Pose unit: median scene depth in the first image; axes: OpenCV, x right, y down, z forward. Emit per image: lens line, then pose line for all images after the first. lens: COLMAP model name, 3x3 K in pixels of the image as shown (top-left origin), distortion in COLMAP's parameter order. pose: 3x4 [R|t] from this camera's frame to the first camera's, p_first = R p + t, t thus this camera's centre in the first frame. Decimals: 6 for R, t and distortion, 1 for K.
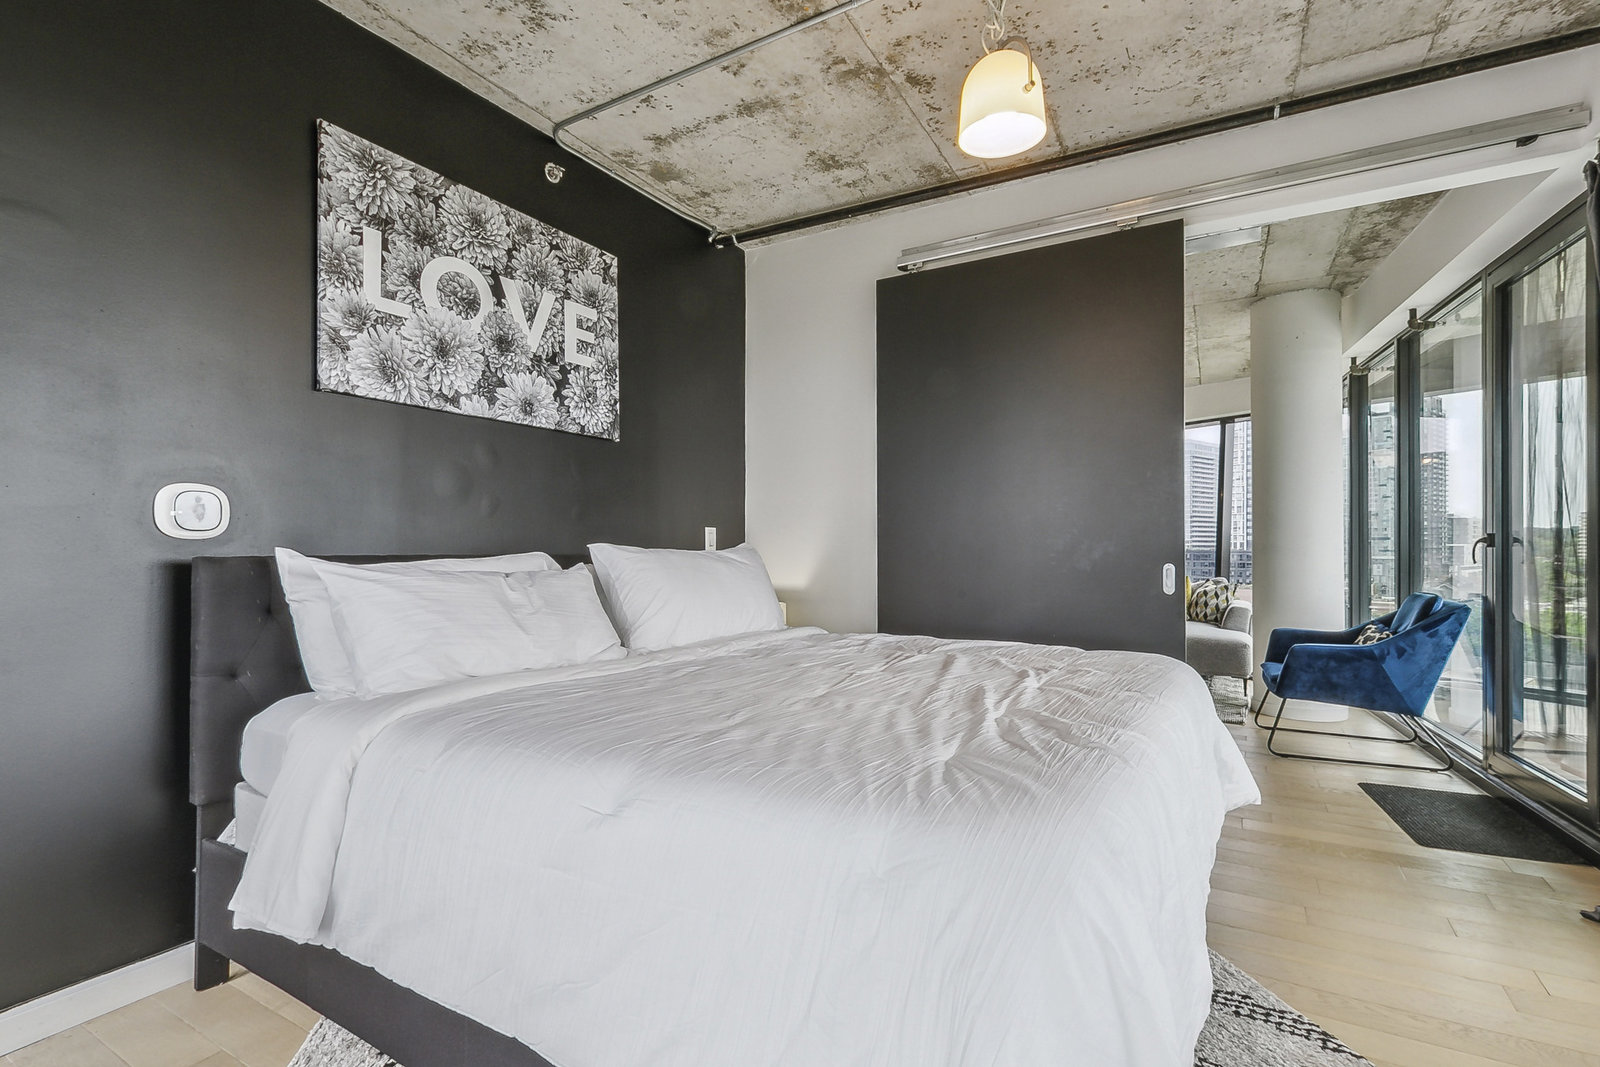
lens RADIAL K [[742.9, 0, 810.8], [0, 742.9, 544.7], [0, 0, 1]] dist [0.002522, -0.000732]
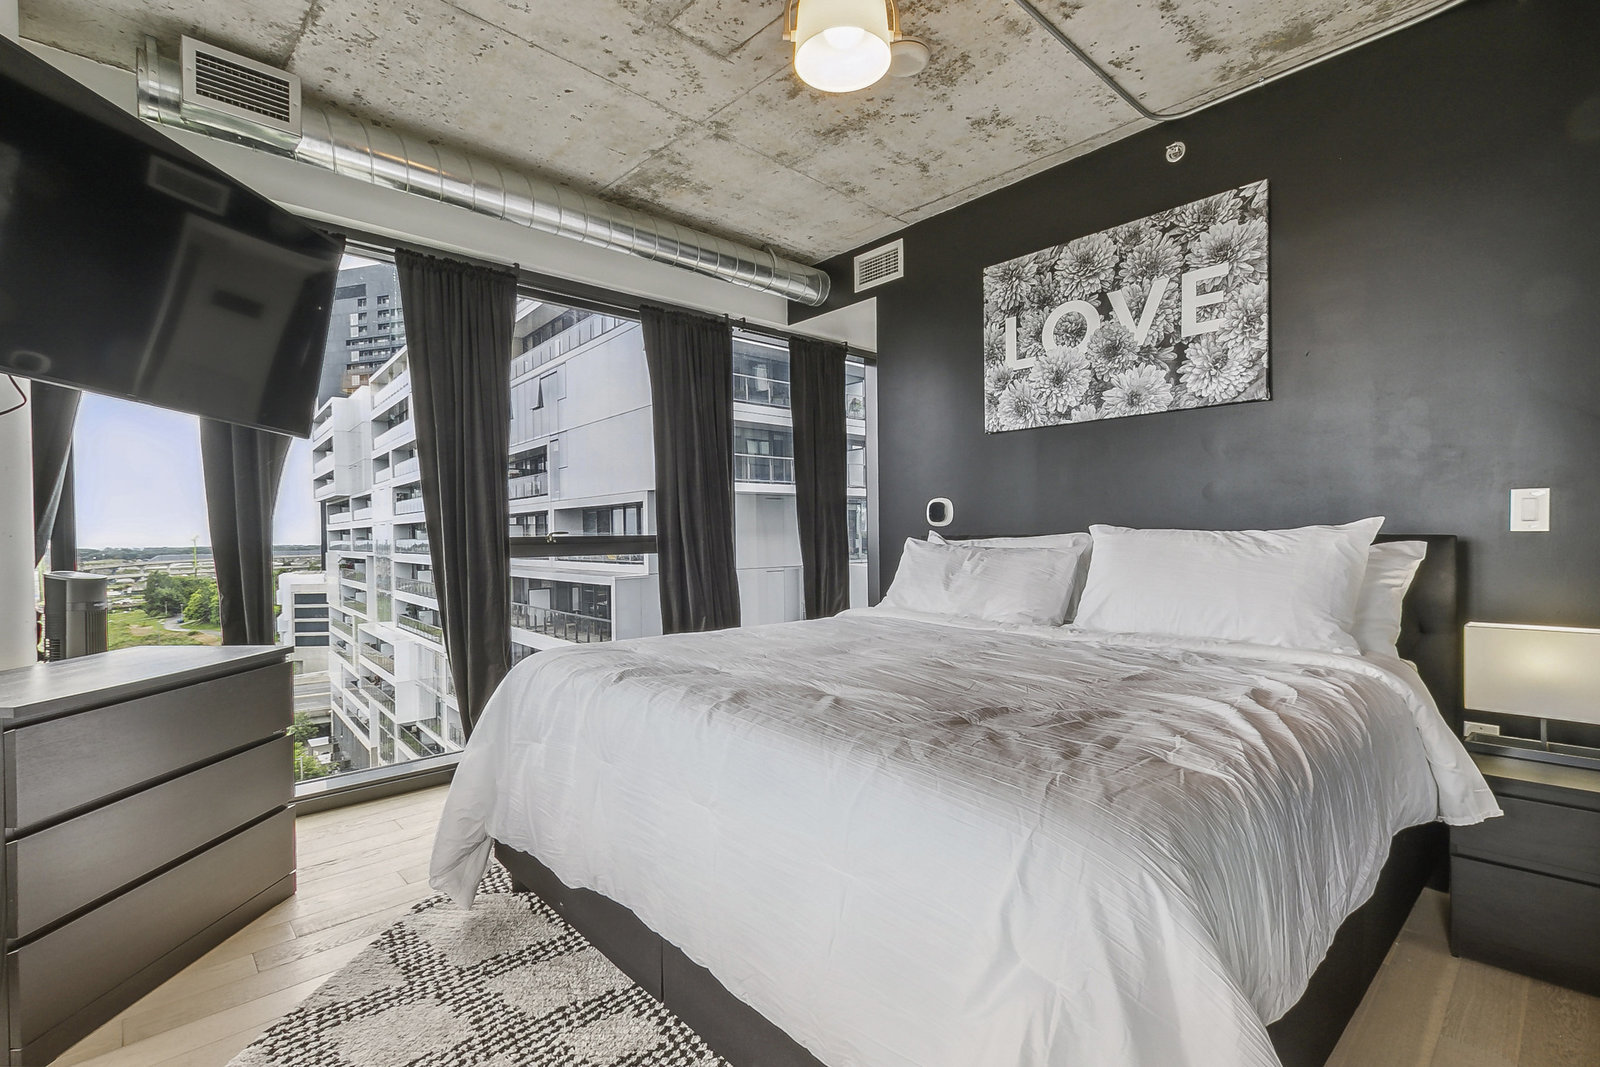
lens RADIAL K [[773.4, 0, 812.1], [0, 773.4, 552.5], [0, 0, 1]] dist [0.002716, 0.000004]
pose [[-0.310454, 0.009673, -0.950539, 0.835673], [-0.001226, 0.999943, 0.010576, 0.026709], [0.950588, 0.004448, -0.310425, 0.905451]]
